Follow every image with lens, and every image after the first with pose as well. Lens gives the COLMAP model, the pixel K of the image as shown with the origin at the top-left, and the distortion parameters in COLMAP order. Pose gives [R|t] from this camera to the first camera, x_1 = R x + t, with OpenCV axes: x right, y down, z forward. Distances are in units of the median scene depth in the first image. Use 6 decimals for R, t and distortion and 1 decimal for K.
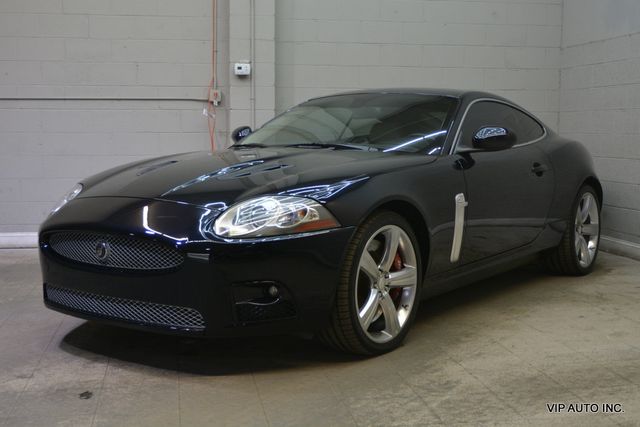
lens RADIAL K [[852.0, 0, 322.9], [0, 852.0, 213.8], [0, 0, 1]] dist [0.004643, 0.000000]
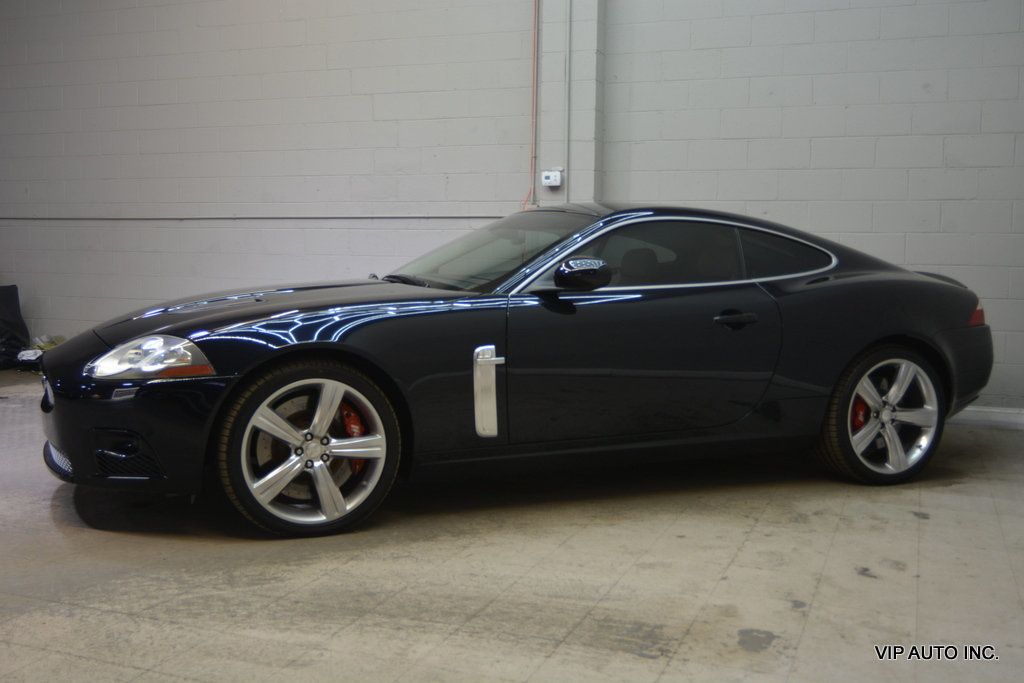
lens RADIAL K [[1101.2, 0, 508.1], [0, 1101.2, 338.7], [0, 0, 1]] dist [-0.010582, 0.000000]
pose [[0.855226, 0.051777, -0.515662, 0.434739], [-0.061159, 0.998127, -0.001212, -0.019101], [0.514634, 0.032574, 0.856791, 0.117471]]
